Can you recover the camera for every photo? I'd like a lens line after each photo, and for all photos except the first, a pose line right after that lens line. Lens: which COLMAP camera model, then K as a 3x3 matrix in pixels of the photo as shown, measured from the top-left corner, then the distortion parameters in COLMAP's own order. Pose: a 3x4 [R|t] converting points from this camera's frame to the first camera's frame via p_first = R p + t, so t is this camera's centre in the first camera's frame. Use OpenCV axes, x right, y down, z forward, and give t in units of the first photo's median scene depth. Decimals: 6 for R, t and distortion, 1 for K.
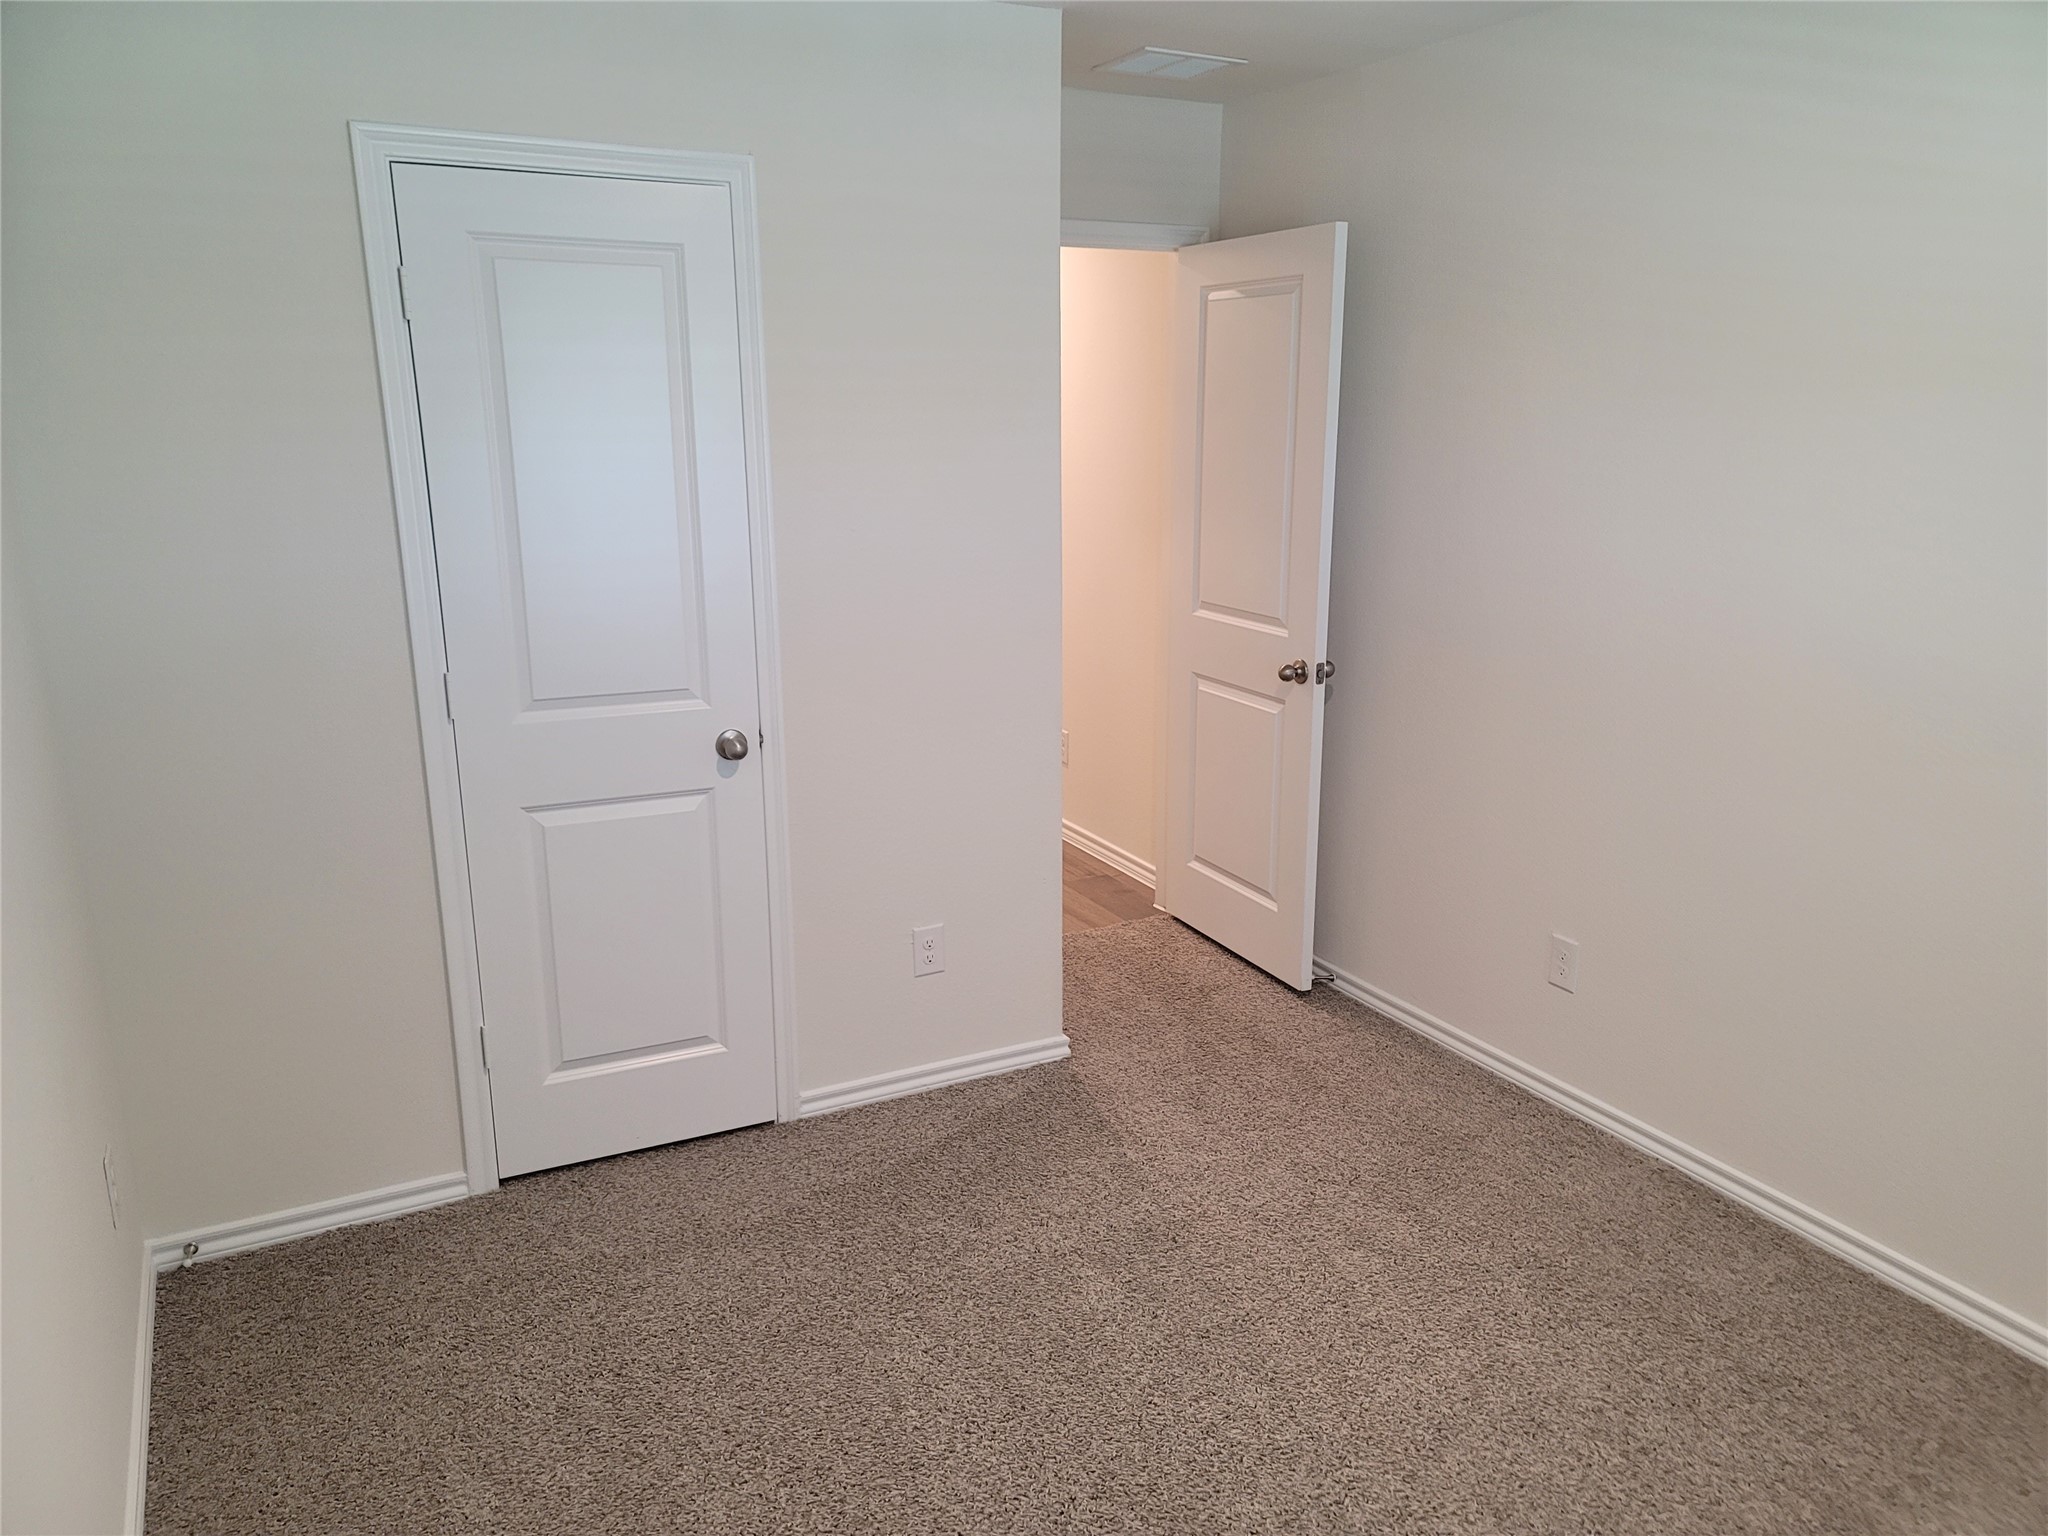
lens RADIAL K [[1449.2, 0, 1020.1], [0, 1449.2, 814.5], [0, 0, 1]] dist [0.004161, -0.000402]
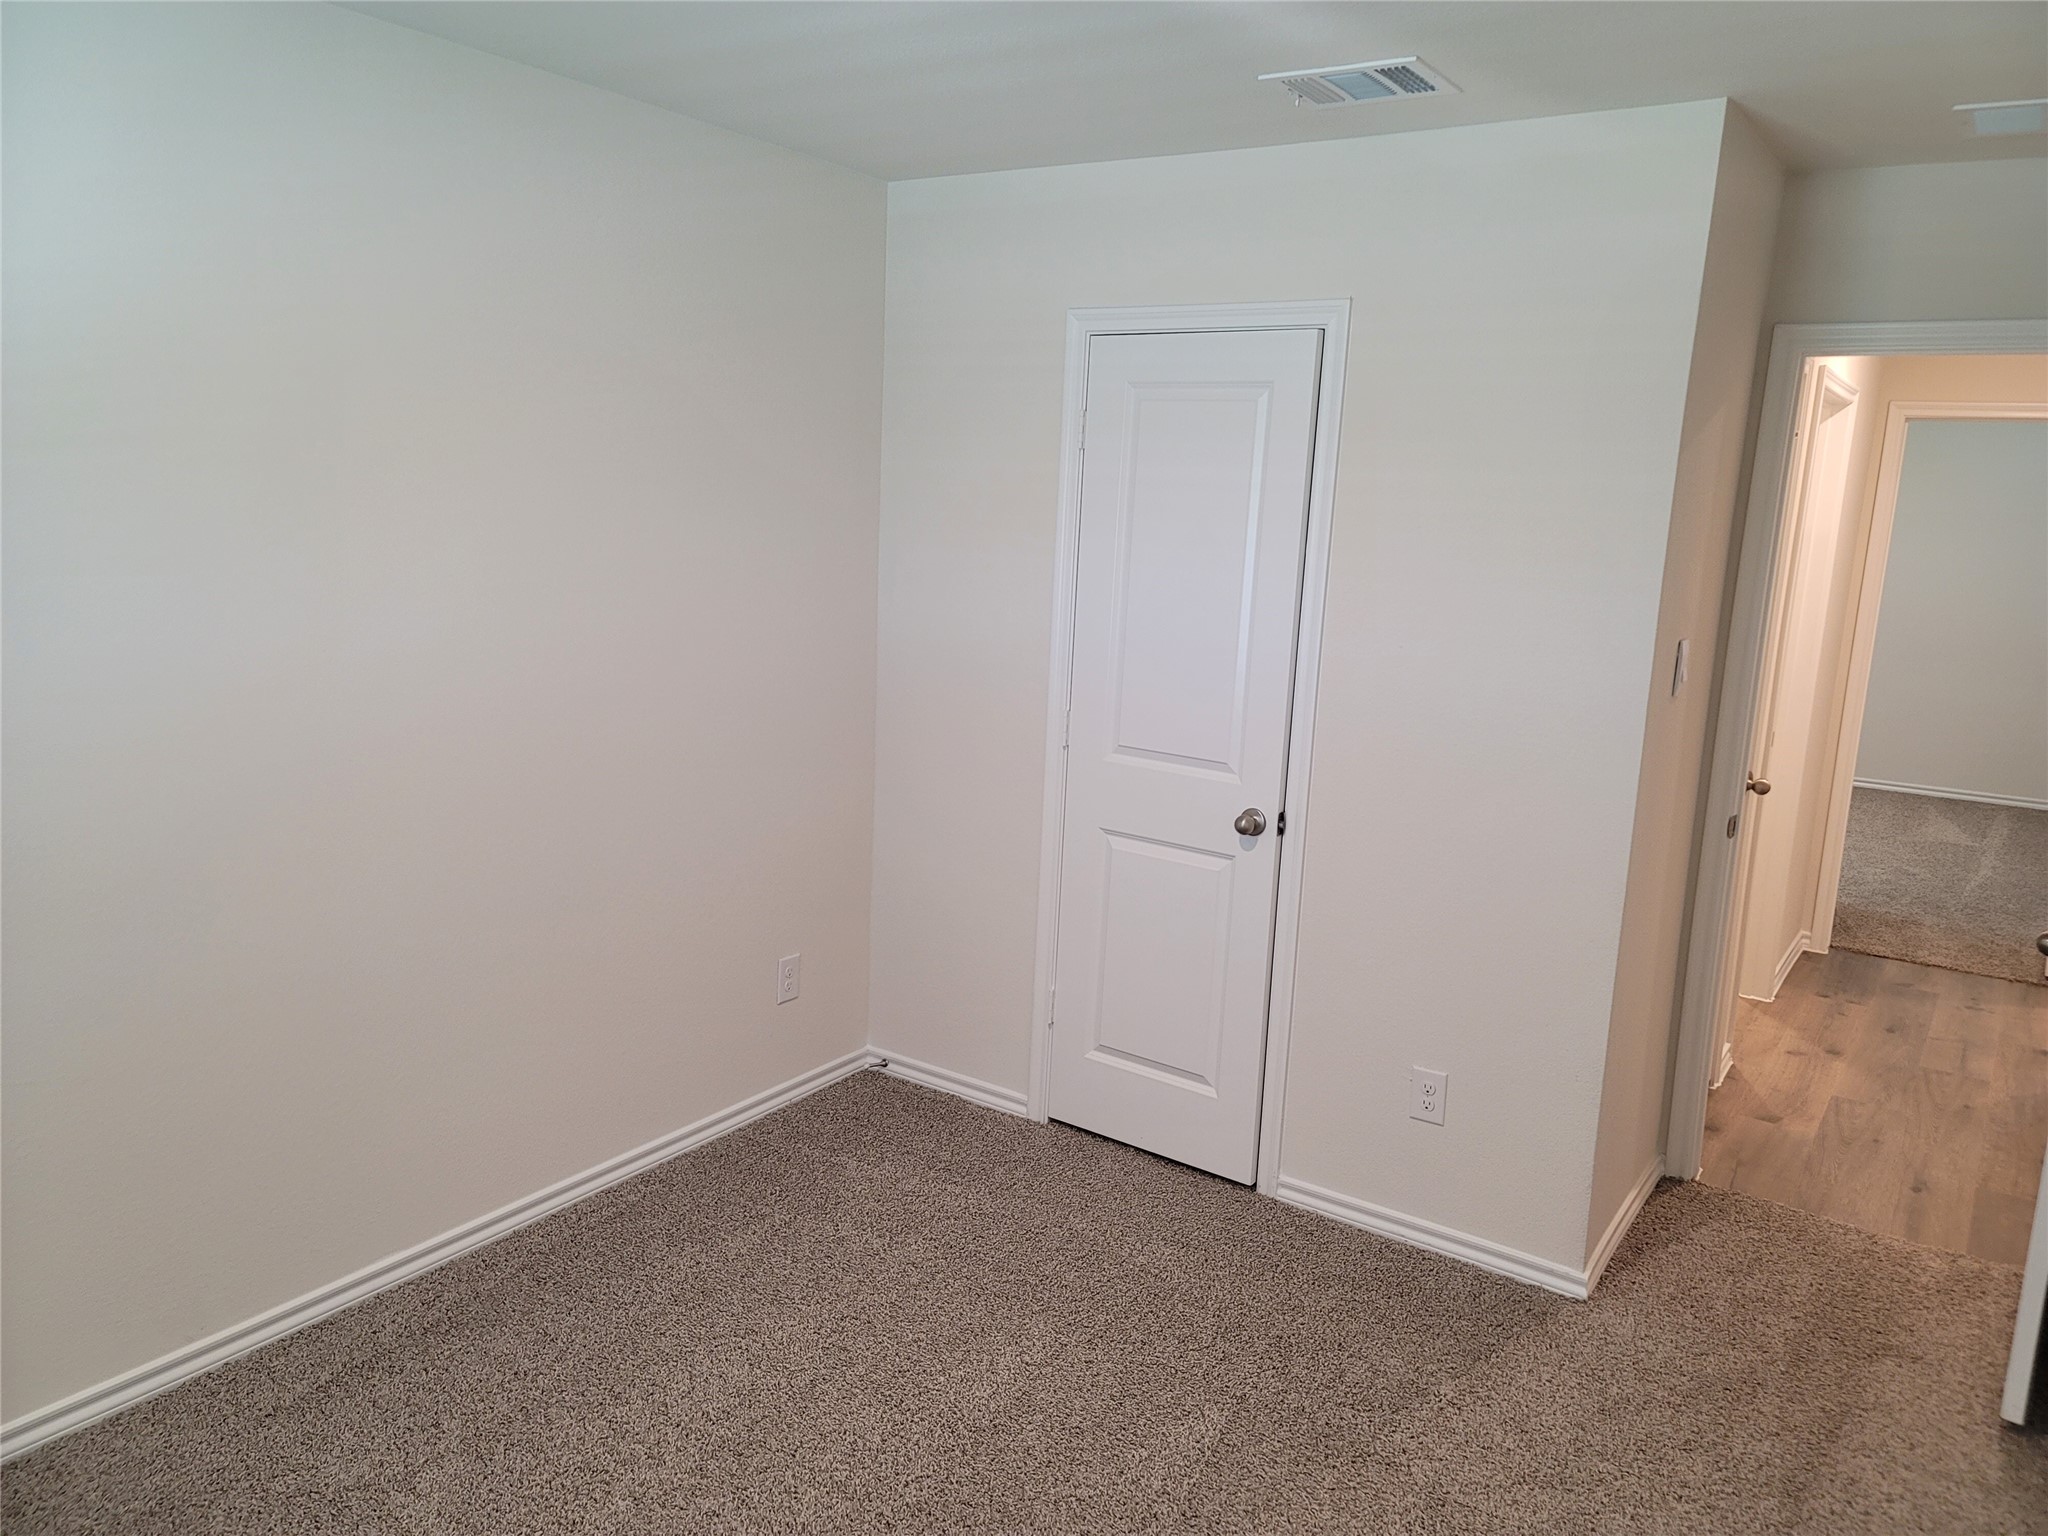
lens RADIAL K [[1474.1, 0, 1024.0], [0, 1474.1, 768.0], [0, 0, 1]] dist [0.000235, -0.004324]
pose [[0.464223, 0.186816, -0.865793, 0.685358], [-0.276091, 0.959321, 0.058961, -0.106689], [0.841588, 0.211666, 0.496917, 0.297160]]
